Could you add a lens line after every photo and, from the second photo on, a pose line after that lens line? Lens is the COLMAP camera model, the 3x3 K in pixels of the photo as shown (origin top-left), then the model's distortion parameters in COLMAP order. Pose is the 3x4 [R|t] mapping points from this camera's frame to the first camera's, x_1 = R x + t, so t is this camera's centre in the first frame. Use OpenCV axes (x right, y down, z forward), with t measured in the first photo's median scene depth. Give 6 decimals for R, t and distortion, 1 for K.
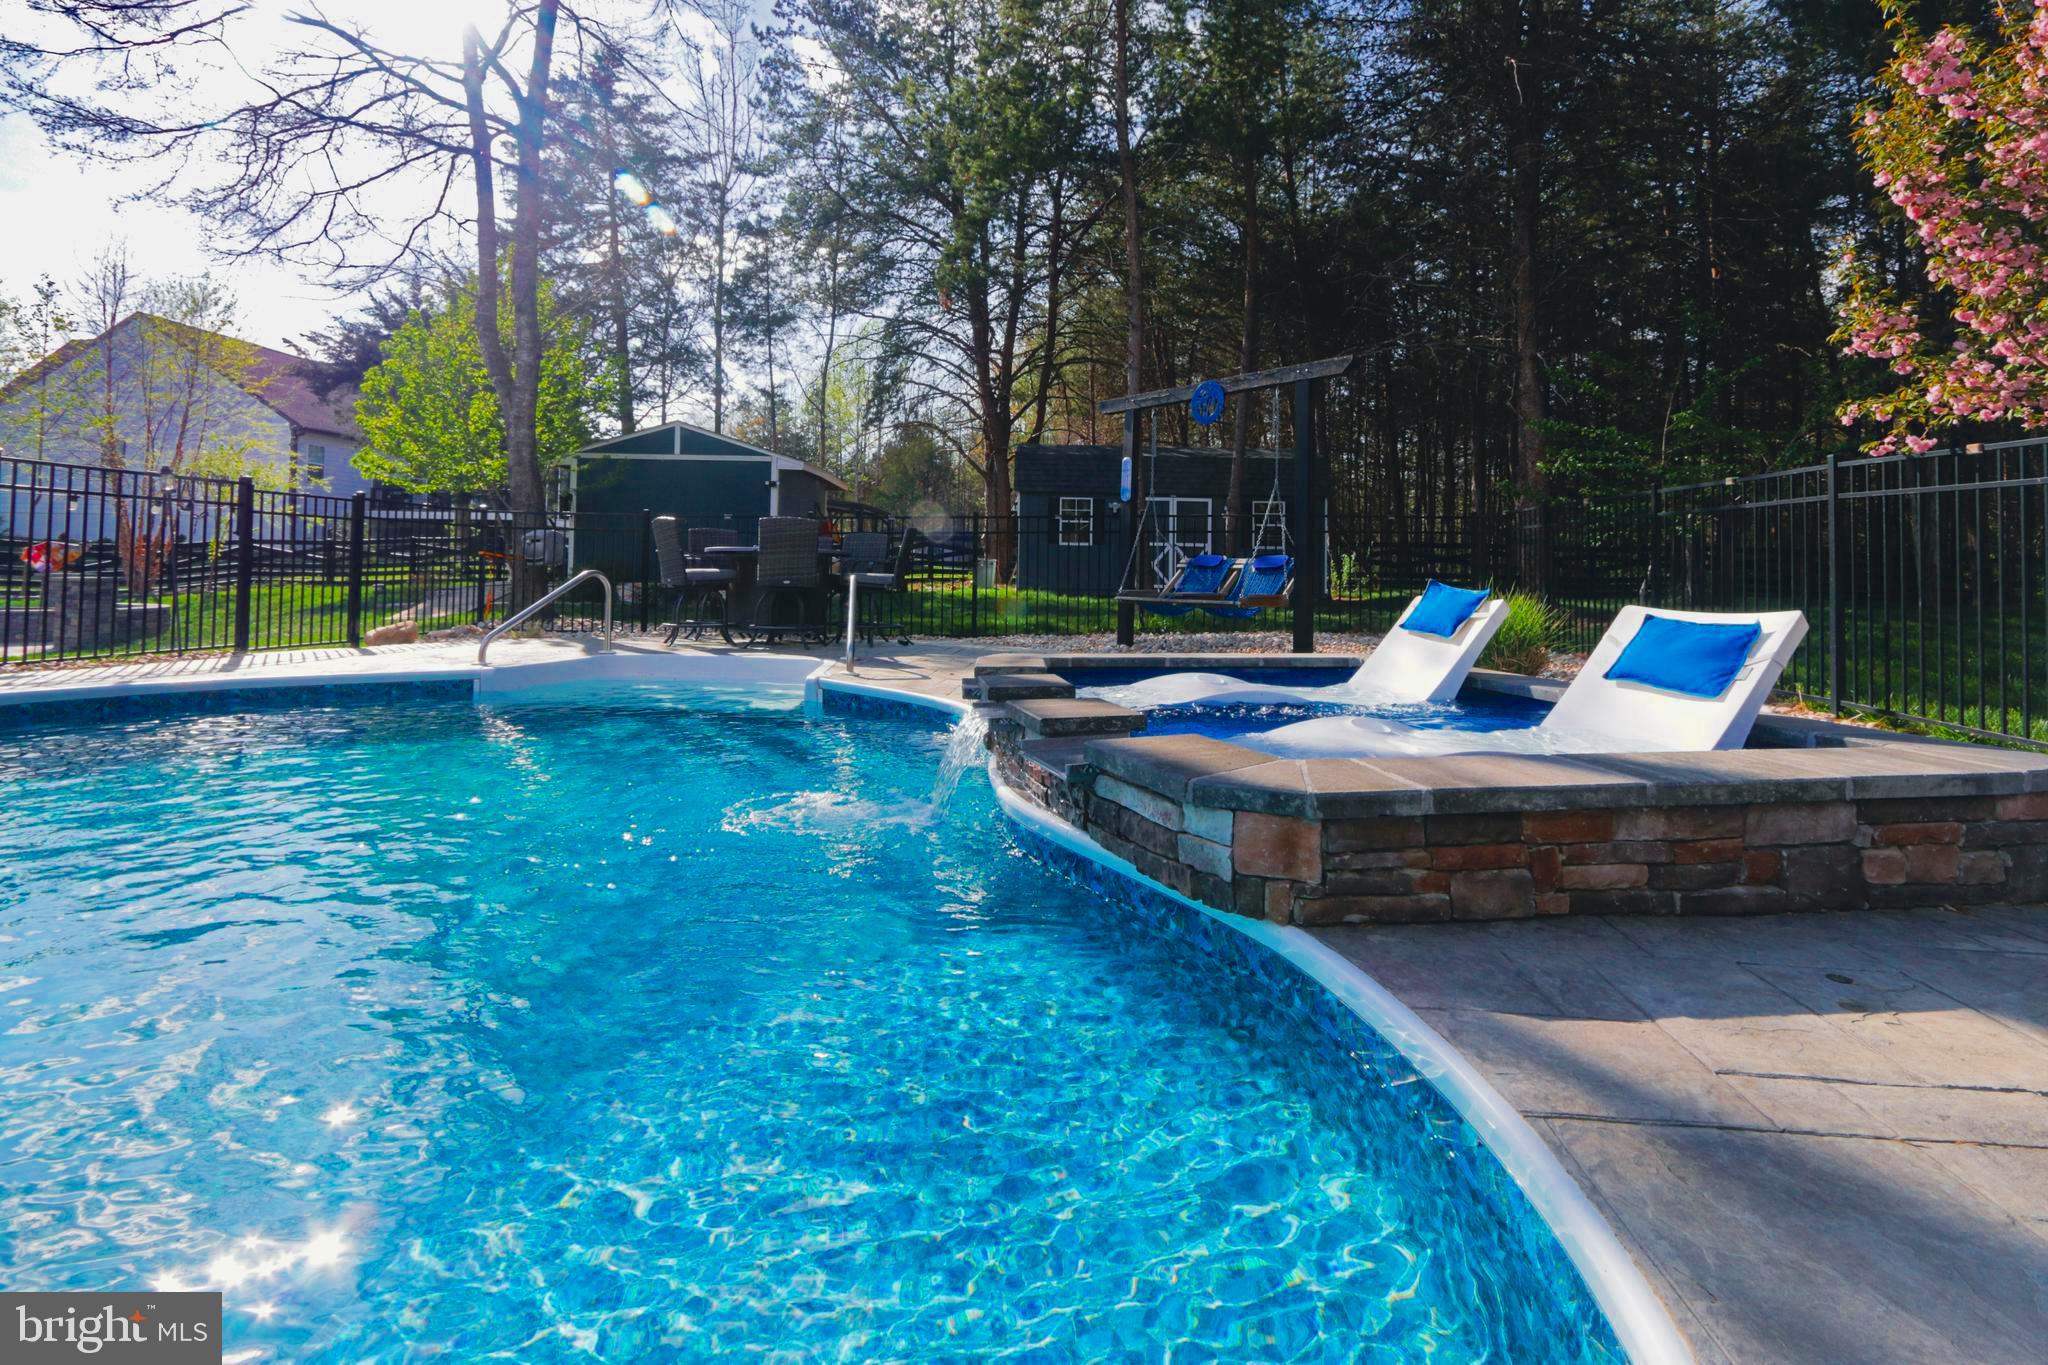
lens RADIAL K [[1018.4, 0, 1025.4], [0, 1018.4, 539.8], [0, 0, 1]] dist [-0.001515, -0.000838]
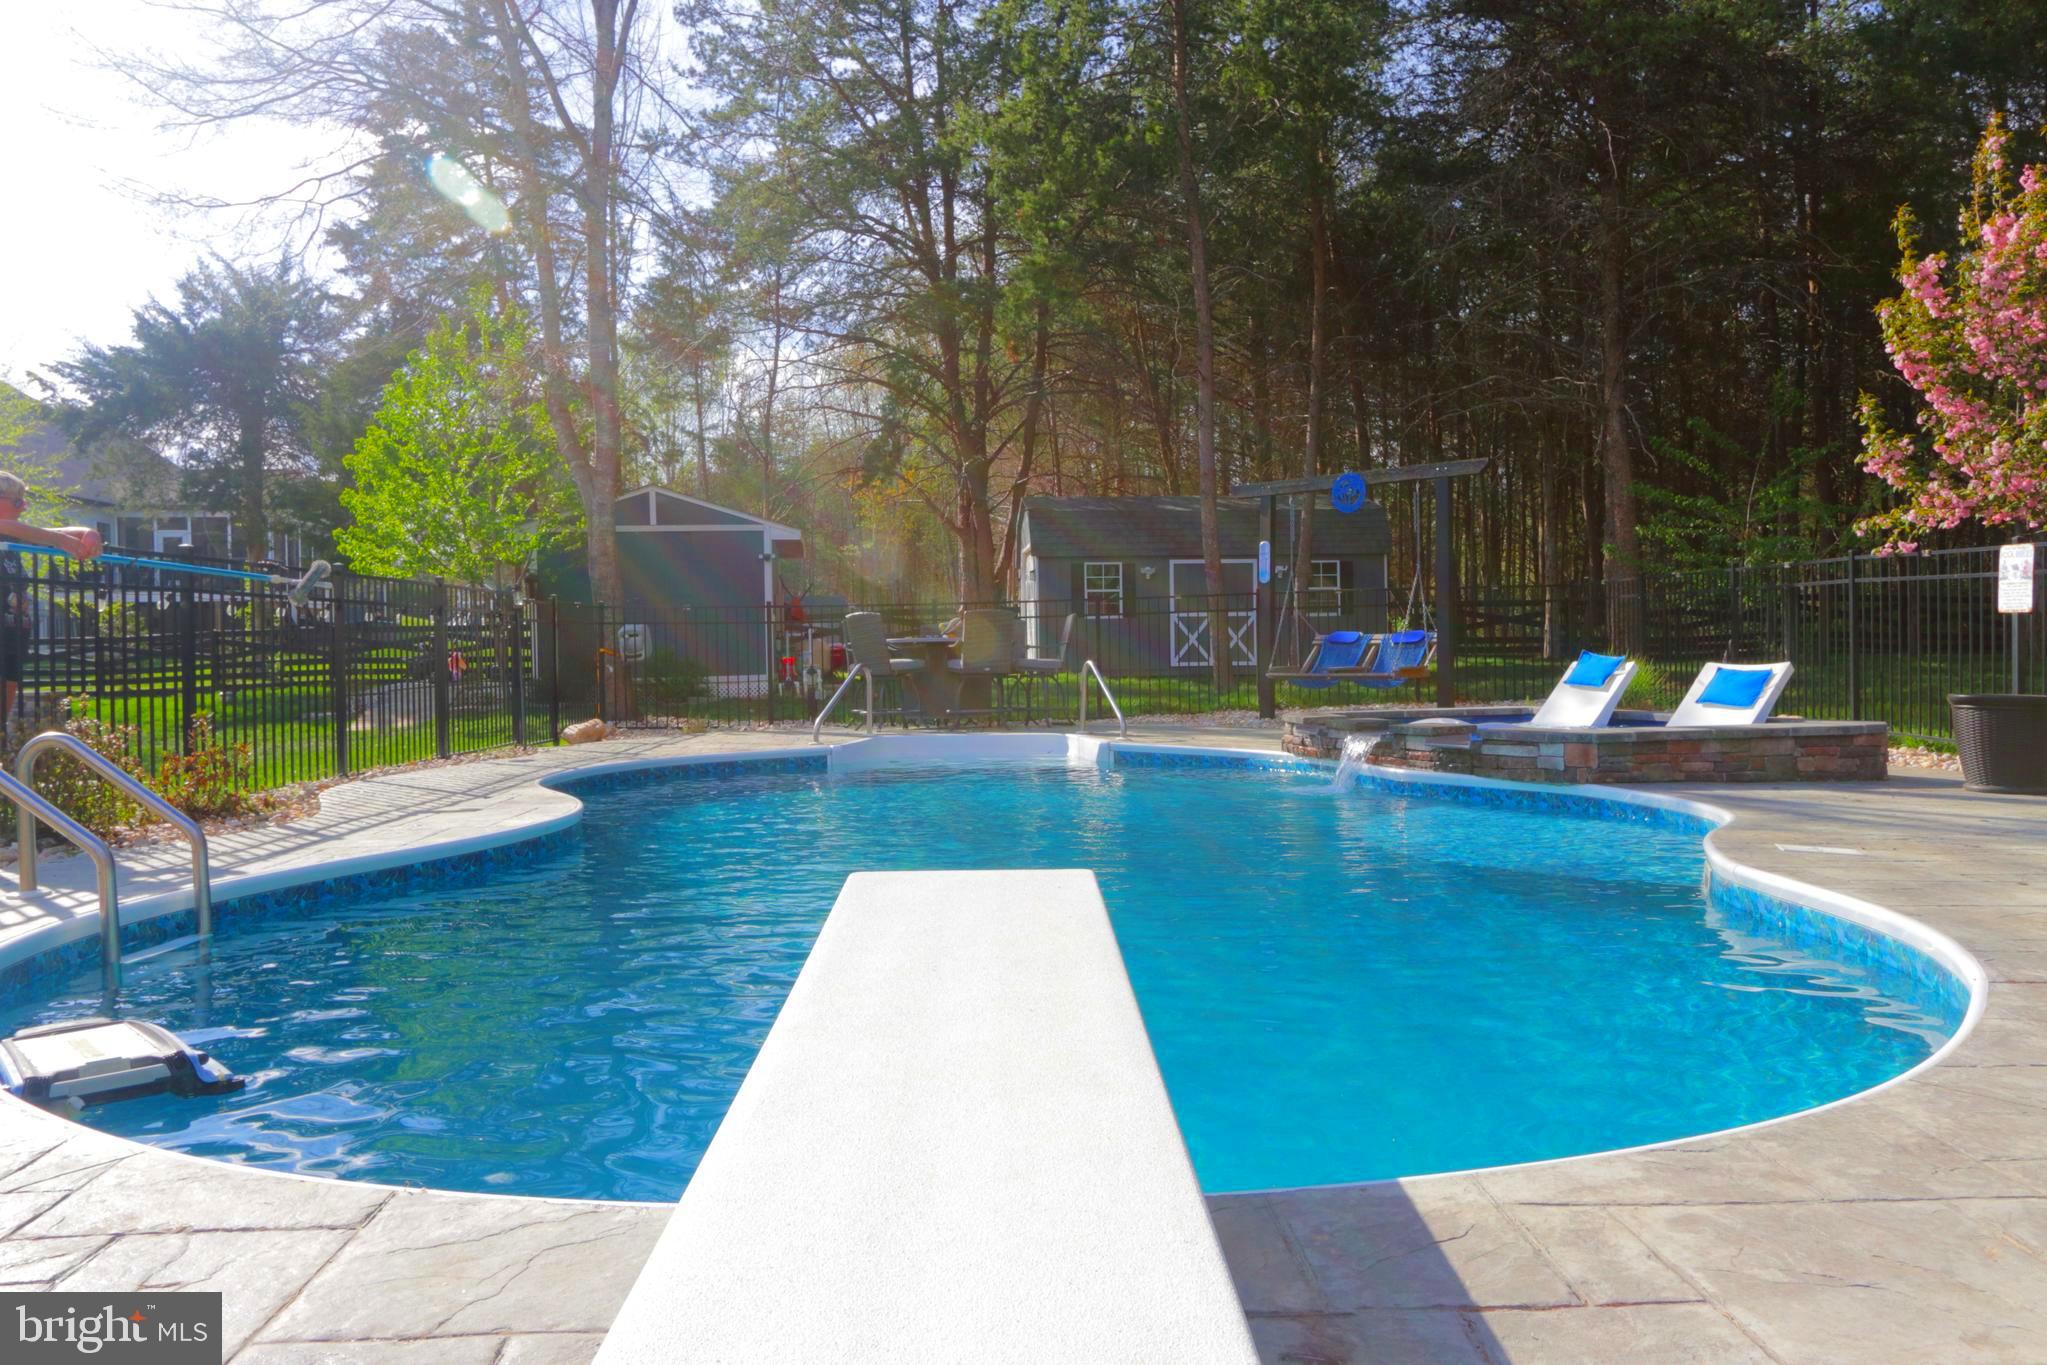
lens RADIAL K [[1531.2, 0, 1023.5], [0, 1531.2, 682.5], [0, 0, 1]] dist [0.004557, 0.000729]
pose [[0.993819, -0.032856, 0.106038, -0.566706], [0.027007, 0.998058, 0.056136, -0.053559], [-0.107677, -0.052925, 0.992776, -0.983316]]
